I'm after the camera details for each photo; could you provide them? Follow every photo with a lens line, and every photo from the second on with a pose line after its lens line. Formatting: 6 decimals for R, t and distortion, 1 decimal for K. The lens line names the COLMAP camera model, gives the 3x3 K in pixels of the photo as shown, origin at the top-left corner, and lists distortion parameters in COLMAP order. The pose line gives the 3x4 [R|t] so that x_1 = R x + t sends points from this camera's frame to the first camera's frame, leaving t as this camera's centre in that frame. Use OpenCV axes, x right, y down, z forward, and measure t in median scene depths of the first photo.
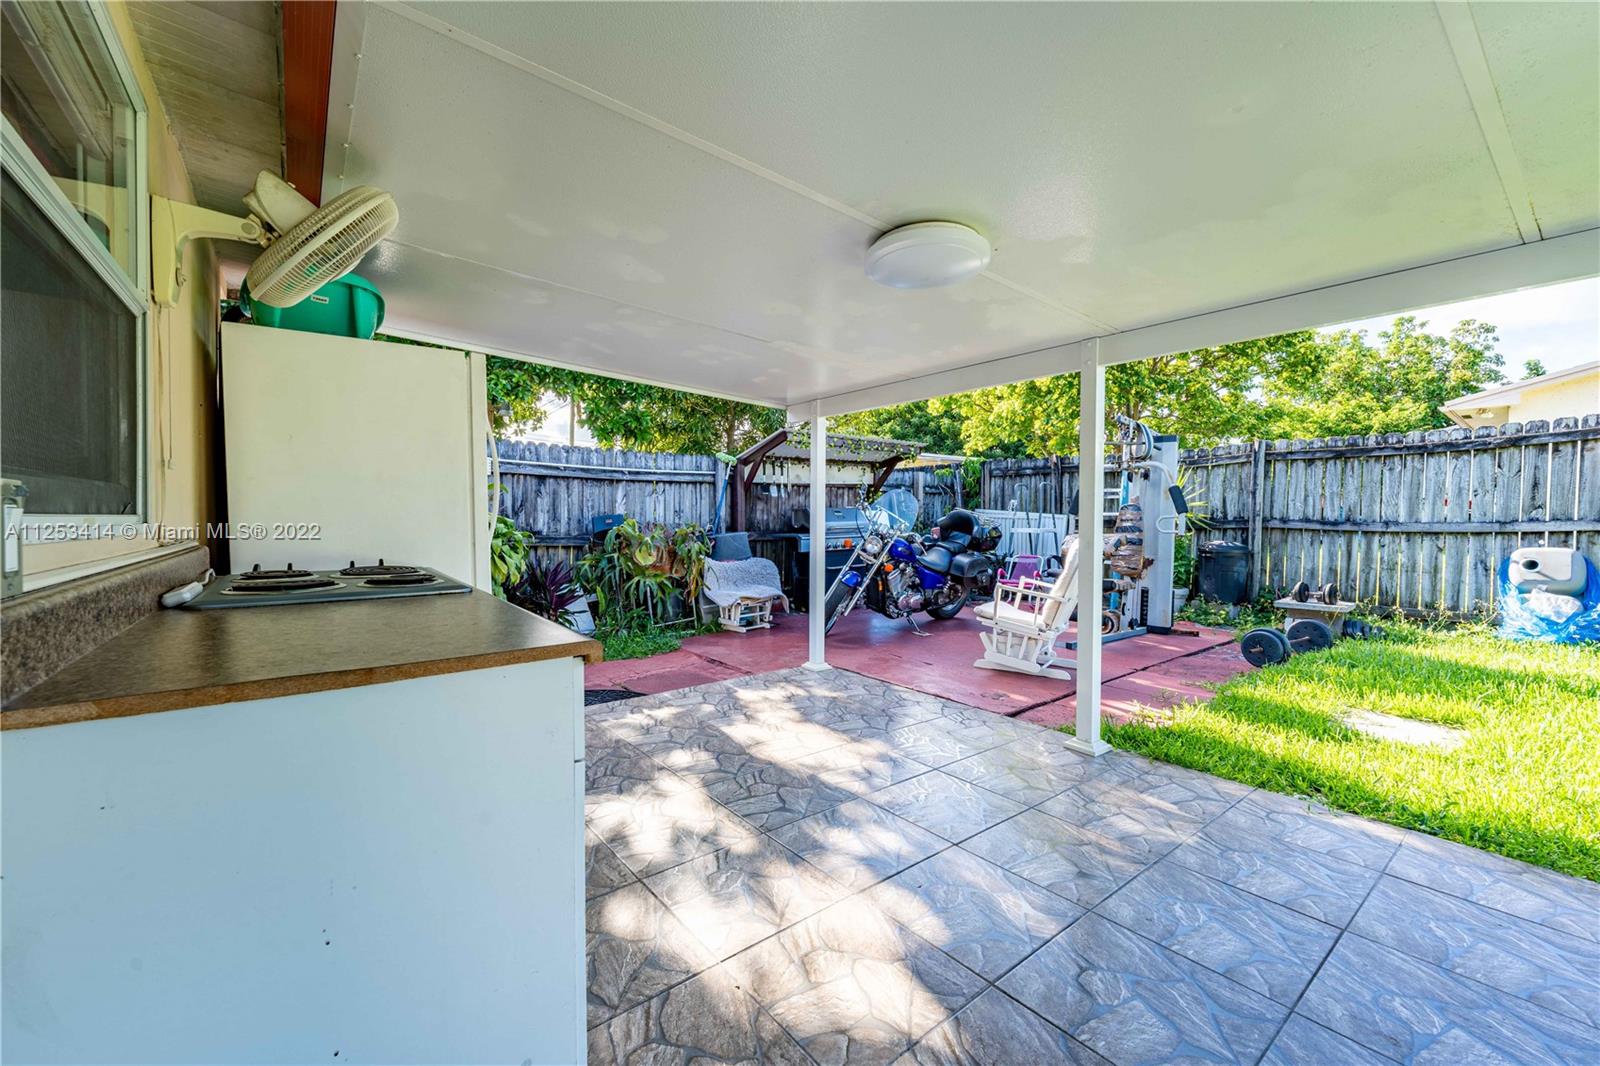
lens RADIAL K [[647.8, 0, 801.2], [0, 647.8, 527.3], [0, 0, 1]] dist [0.002116, -0.001230]
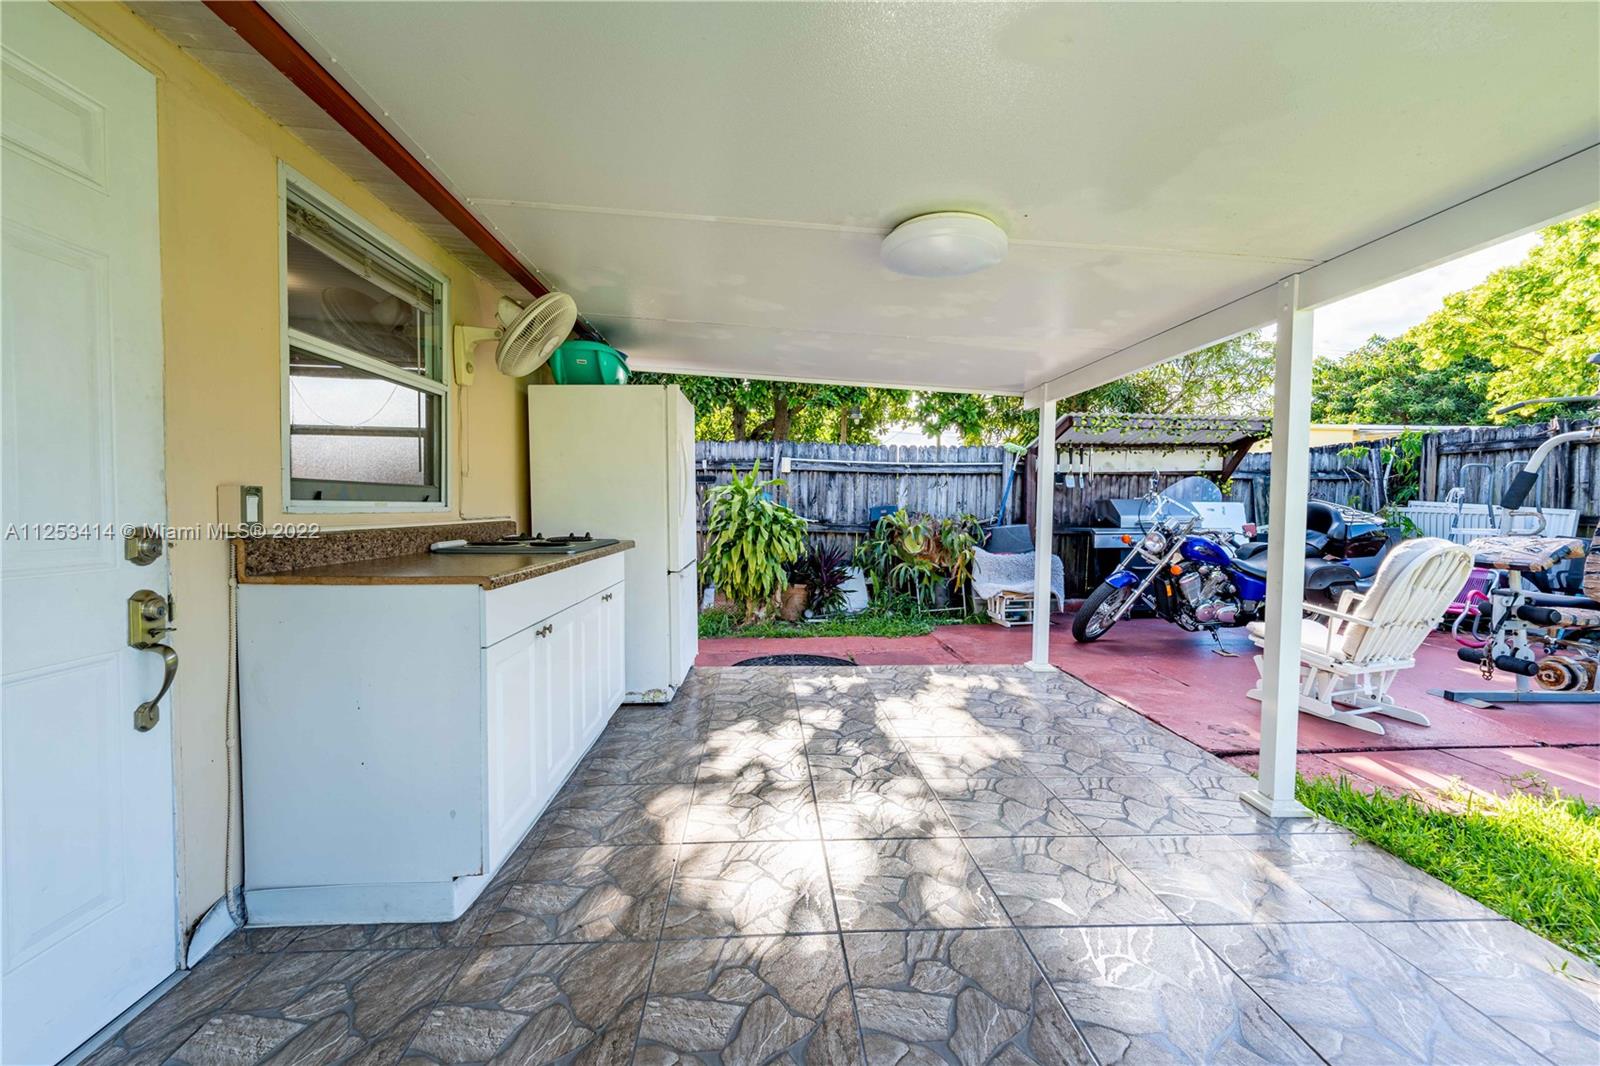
lens RADIAL K [[647.8, 0, 791.1], [0, 647.8, 532.5], [0, 0, 1]] dist [0.002116, -0.001230]
pose [[0.813114, 0.028454, -0.581409, 0.209146], [-0.016694, 0.999534, 0.025571, 0.000542], [0.581866, -0.011086, 0.813209, 0.015803]]
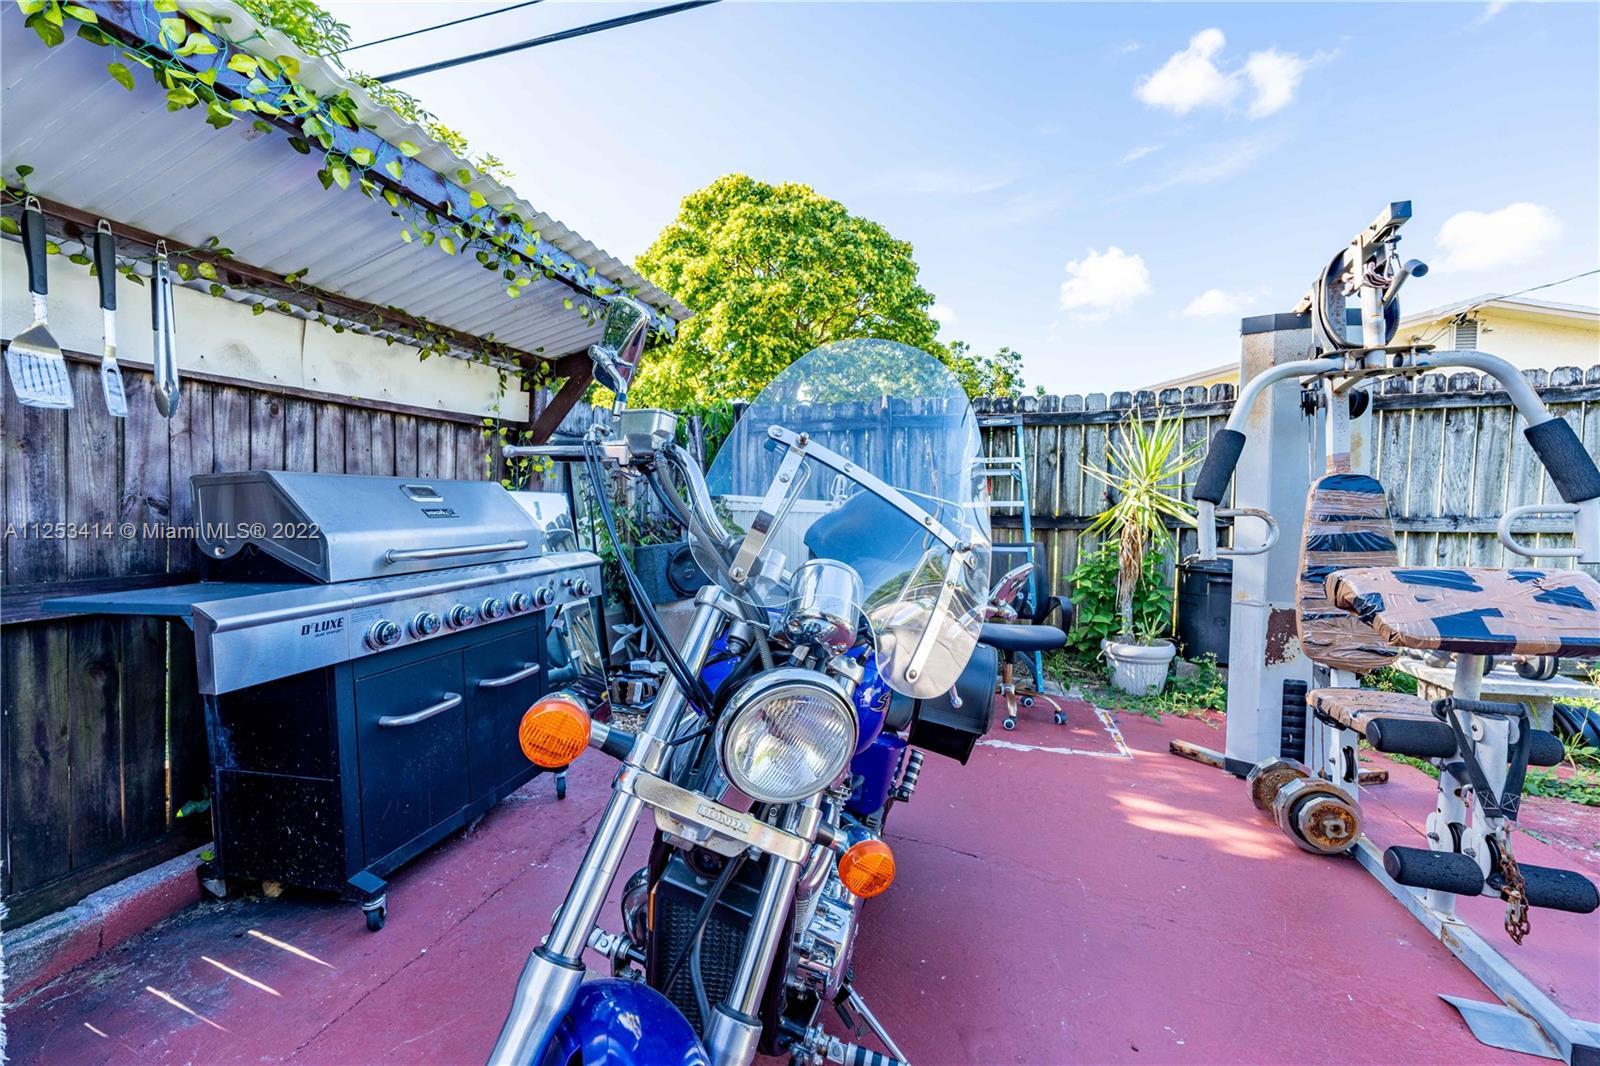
lens RADIAL K [[647.8, 0, 796.3], [0, 647.8, 532.7], [0, 0, 1]] dist [0.002116, -0.001230]
pose [[0.830975, -0.021568, 0.555891, 0.043850], [0.010024, 0.999666, 0.023801, -0.014512], [-0.556219, -0.014206, 0.830914, 0.857484]]
